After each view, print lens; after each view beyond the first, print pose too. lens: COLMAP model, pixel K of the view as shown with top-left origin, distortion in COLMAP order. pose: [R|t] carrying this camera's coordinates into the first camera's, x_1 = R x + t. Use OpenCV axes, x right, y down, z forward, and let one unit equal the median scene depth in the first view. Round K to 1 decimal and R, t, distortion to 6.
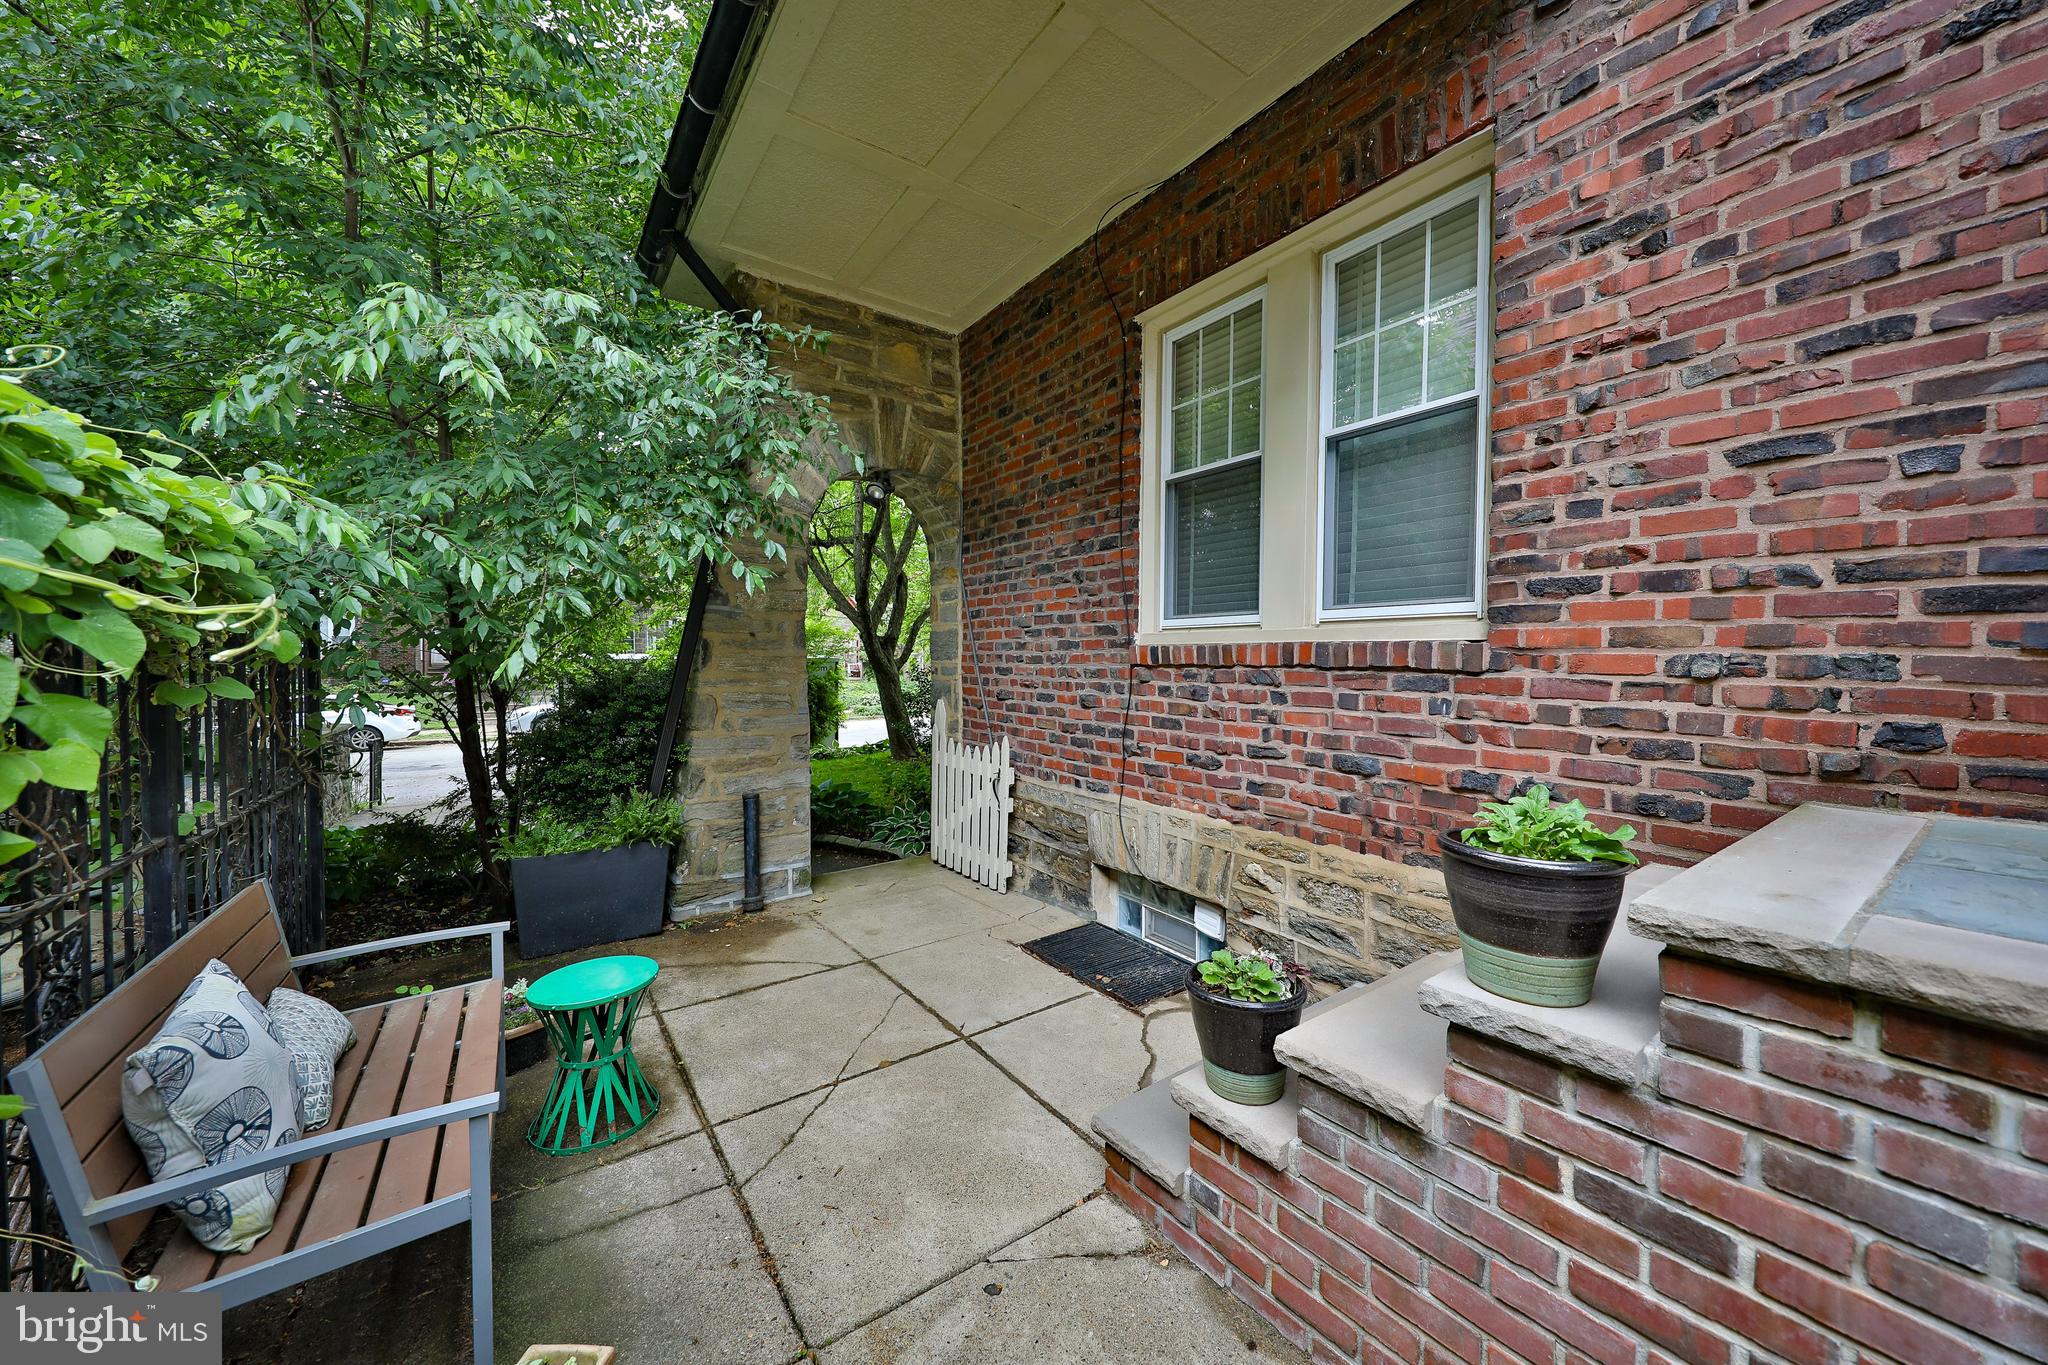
lens RADIAL K [[721.8, 0, 1024.2], [0, 721.8, 672.9], [0, 0, 1]] dist [-0.001979, -0.001143]
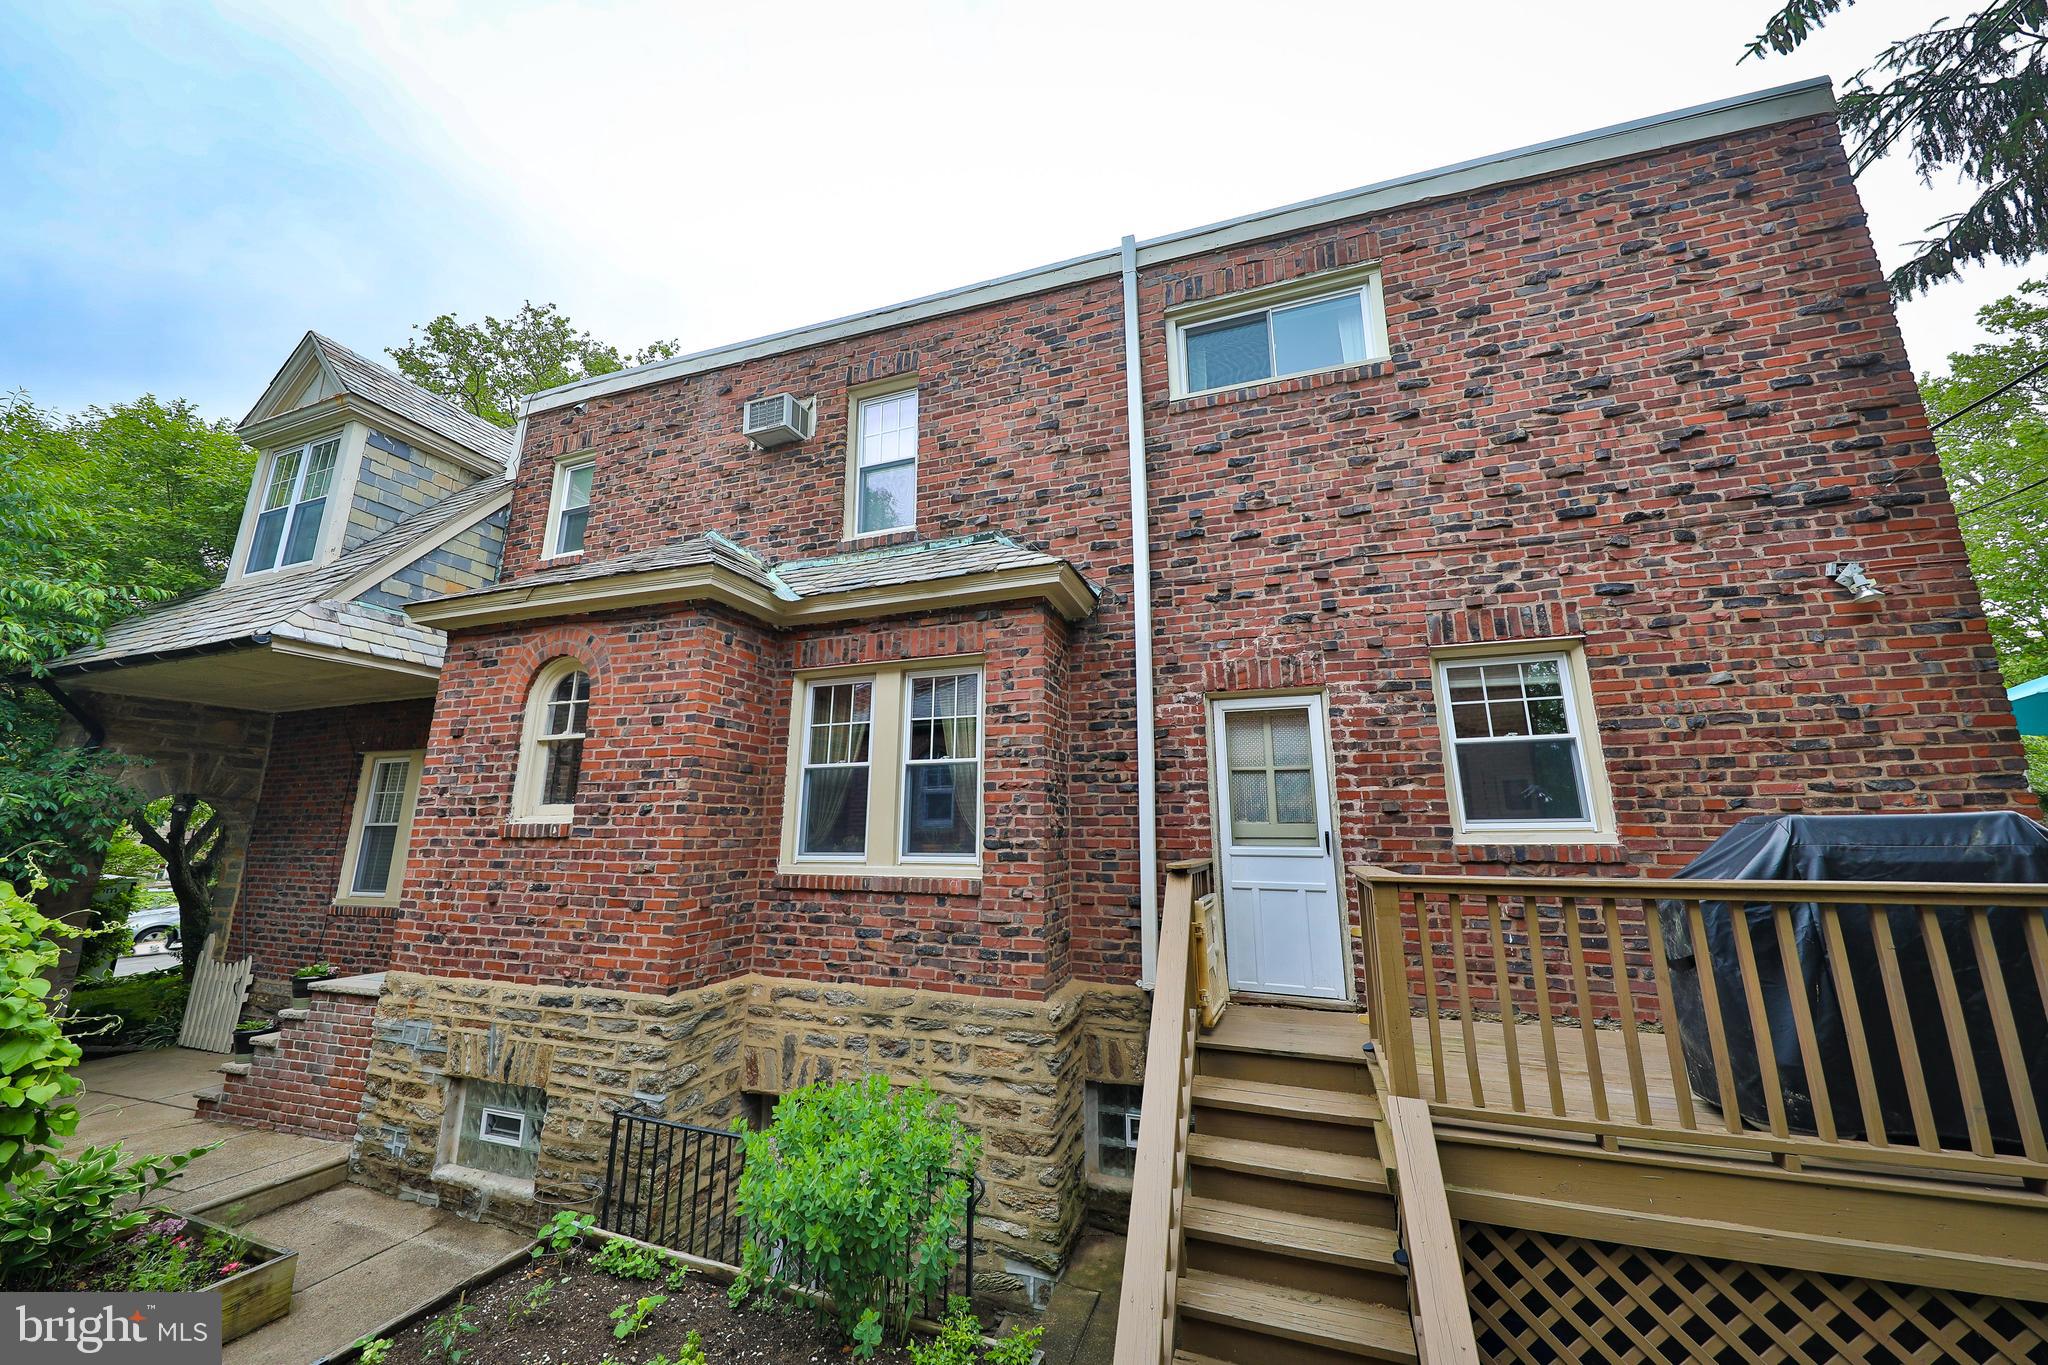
lens RADIAL K [[711.9, 0, 1022.9], [0, 711.9, 677.6], [0, 0, 1]] dist [-0.001395, -0.000186]
pose [[0.813760, 0.121468, 0.568366, 0.463202], [0.016231, 0.972786, -0.231137, -0.147617], [-0.580974, 0.197315, 0.789643, -1.677982]]
